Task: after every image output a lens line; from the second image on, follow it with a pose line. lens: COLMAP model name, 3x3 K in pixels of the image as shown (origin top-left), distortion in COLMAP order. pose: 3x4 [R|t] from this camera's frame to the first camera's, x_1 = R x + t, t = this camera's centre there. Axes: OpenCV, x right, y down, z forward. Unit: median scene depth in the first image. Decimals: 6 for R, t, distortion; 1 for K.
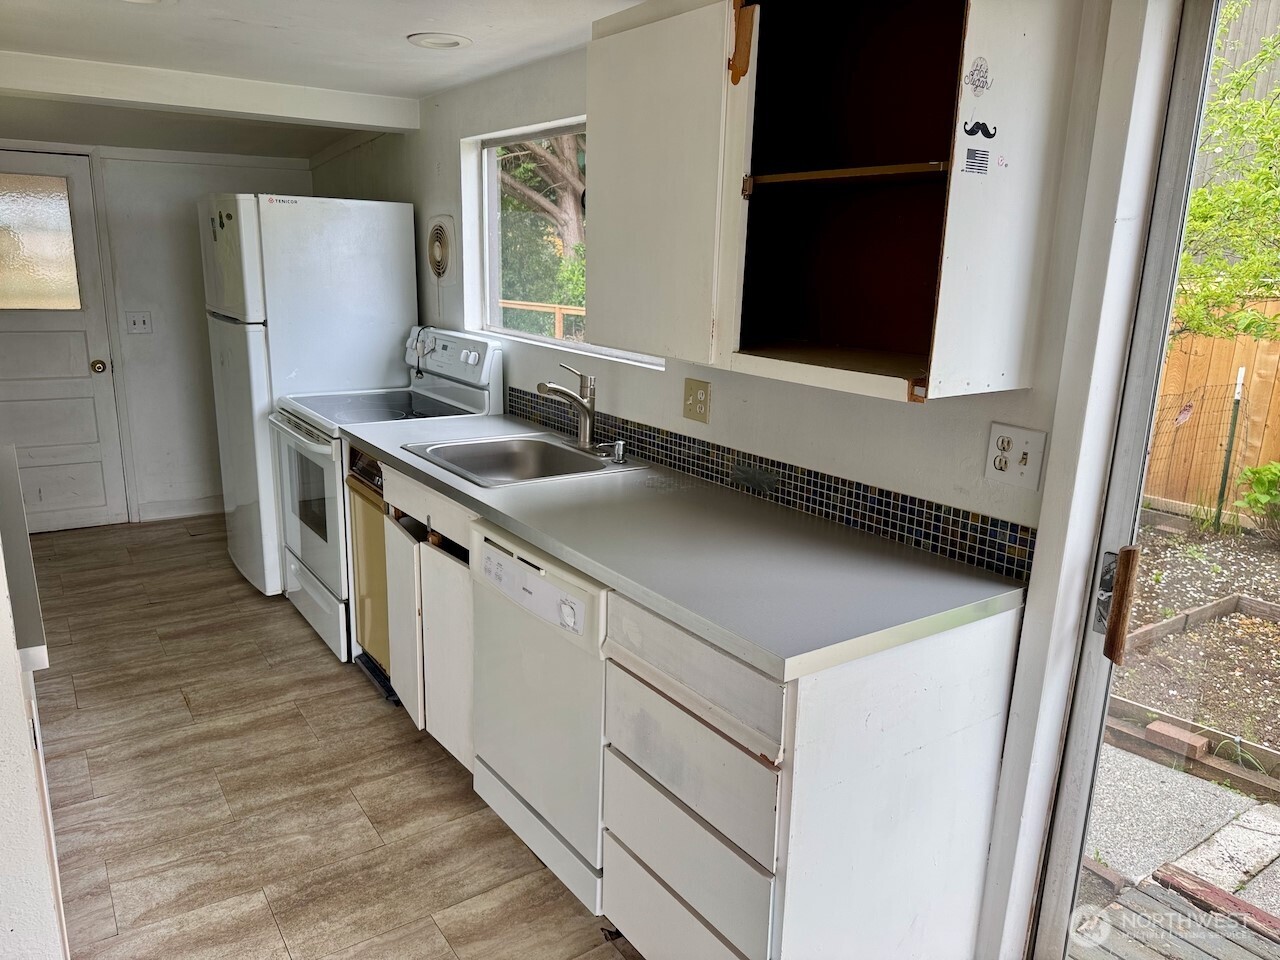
lens RADIAL K [[917.5, 0, 640.0], [0, 917.5, 480.0], [0, 0, 1]] dist [0.045693, -0.043283]
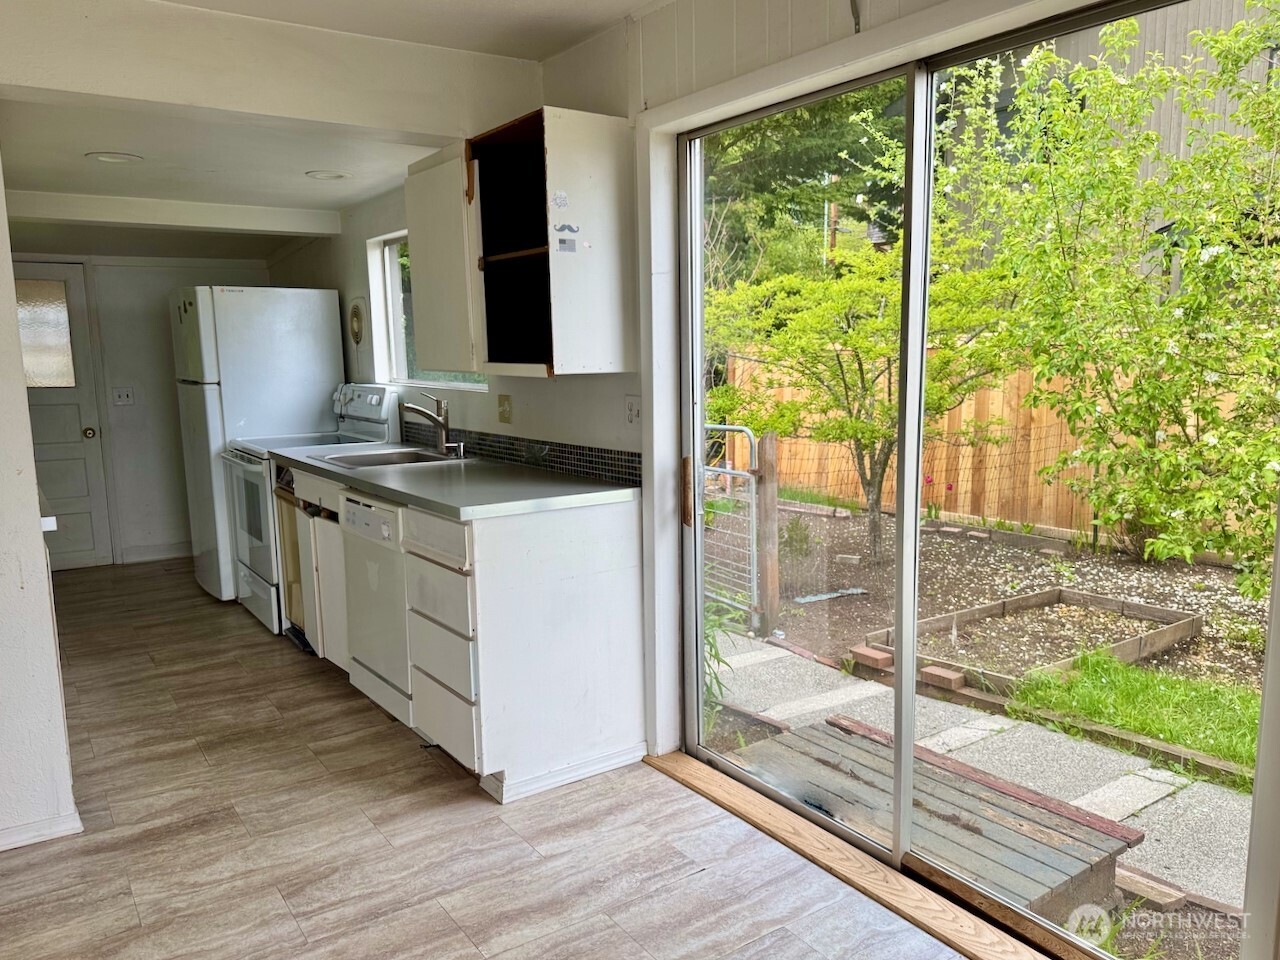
lens RADIAL K [[972.6, 0, 677.0], [0, 972.6, 488.6], [0, 0, 1]] dist [0.077945, -0.079099]
pose [[0.999066, -0.042485, 0.007833, 0.279776], [0.043035, 0.994608, -0.094354, 0.172919], [-0.003782, 0.094603, 0.995508, -0.466470]]
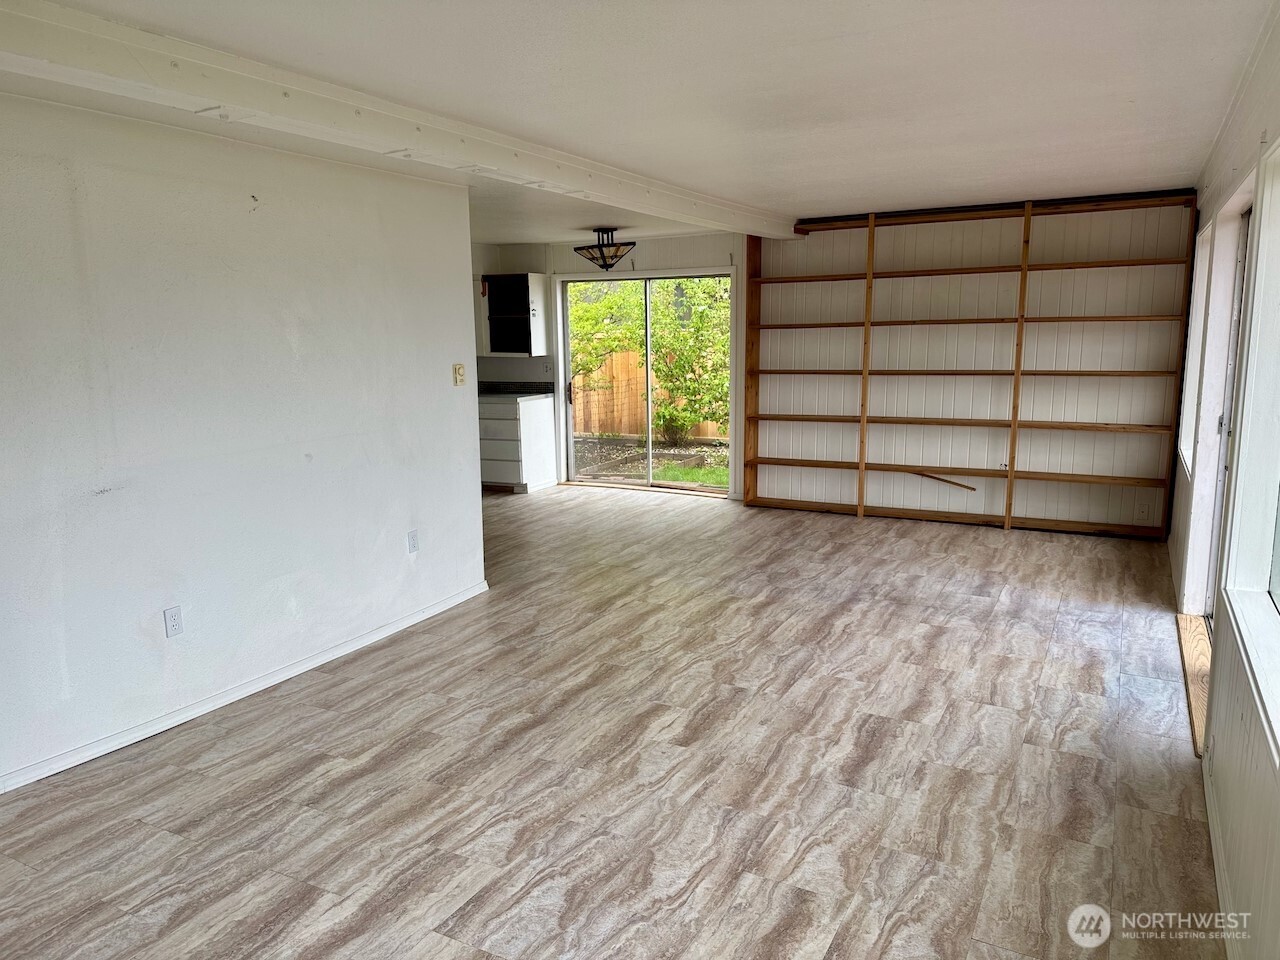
lens RADIAL K [[900.1, 0, 640.0], [0, 900.1, 480.0], [0, 0, 1]] dist [0.116789, -0.199981]
pose [[0.889337, -0.121508, 0.440812, -0.865951], [0.149167, 0.988401, -0.028494, 0.487560], [-0.432237, 0.091096, 0.897147, -2.220649]]
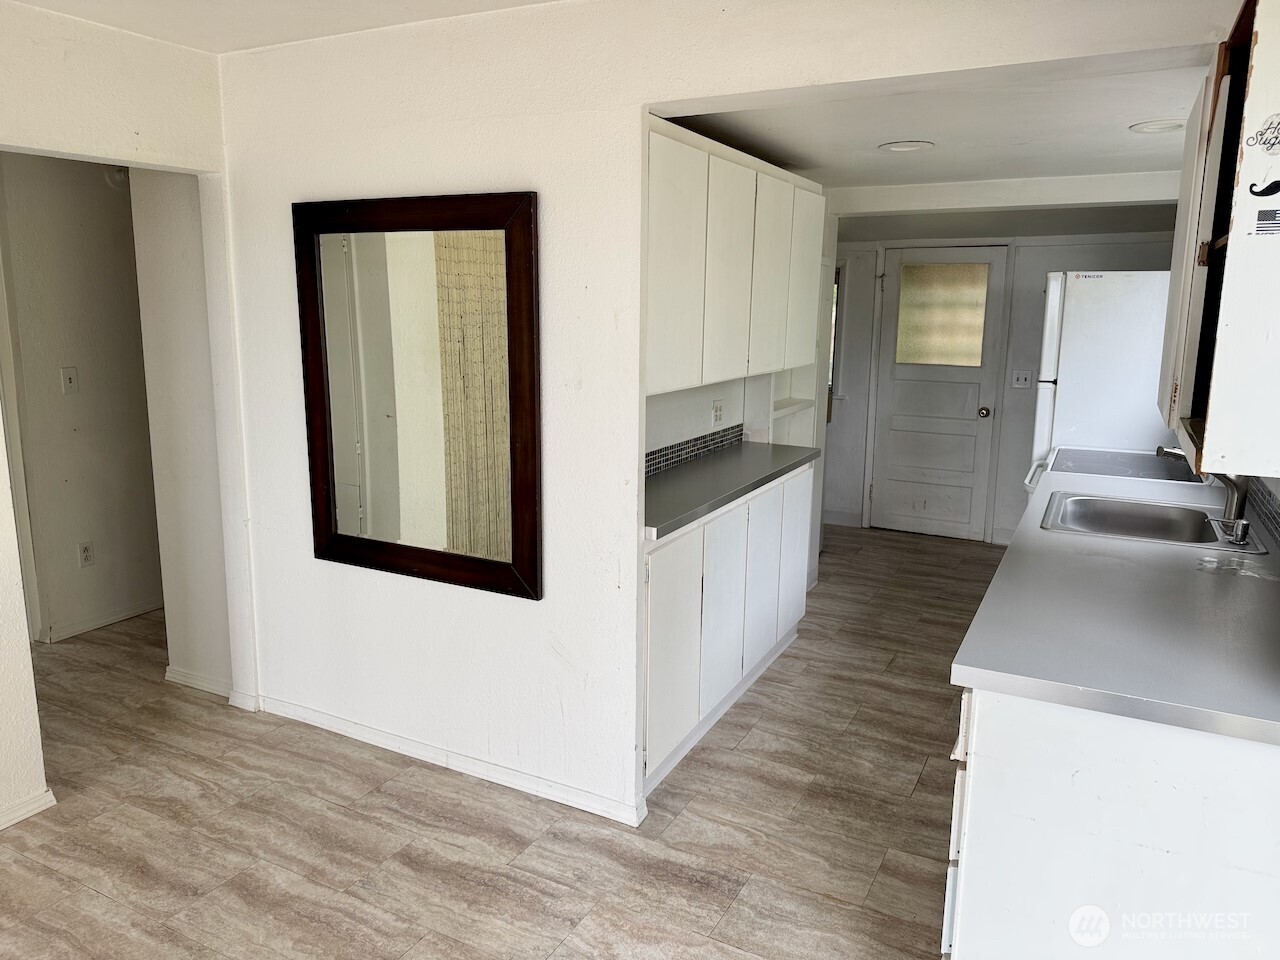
lens RADIAL K [[900.1, 0, 640.0], [0, 900.1, 480.0], [0, 0, 1]] dist [0.116789, -0.199981]
pose [[0.473358, 0.150105, -0.867986, 0.446169], [-0.209674, 0.976252, 0.054482, -0.006187], [0.855552, 0.156205, 0.493590, 0.024241]]
